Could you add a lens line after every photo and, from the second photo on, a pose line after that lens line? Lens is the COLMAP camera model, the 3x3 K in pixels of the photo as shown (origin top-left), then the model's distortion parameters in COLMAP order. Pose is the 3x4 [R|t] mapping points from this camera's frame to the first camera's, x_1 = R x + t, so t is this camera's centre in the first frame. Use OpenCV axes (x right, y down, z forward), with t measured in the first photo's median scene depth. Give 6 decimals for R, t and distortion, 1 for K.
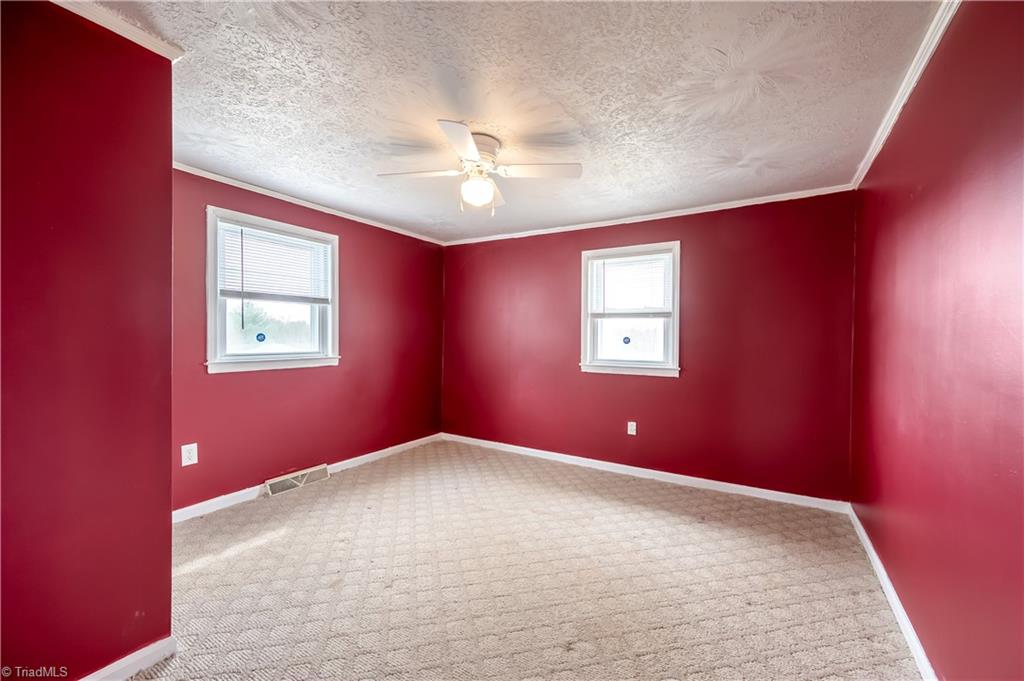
lens RADIAL K [[417.3, 0, 506.8], [0, 417.3, 339.7], [0, 0, 1]] dist [0.000452, 0.000106]
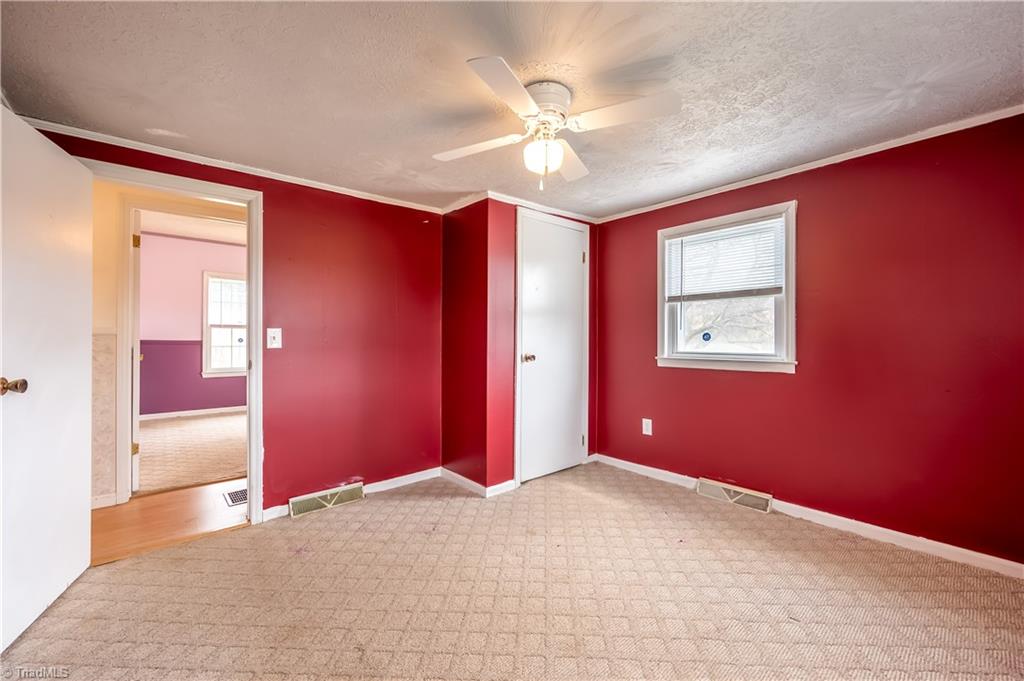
lens RADIAL K [[417.3, 0, 525.5], [0, 417.3, 334.0], [0, 0, 1]] dist [0.000452, 0.000106]
pose [[-0.288731, -0.015532, -0.957284, 0.521983], [-0.006538, 0.999877, -0.014252, 0.005233], [0.957388, 0.002144, -0.288797, 0.879572]]
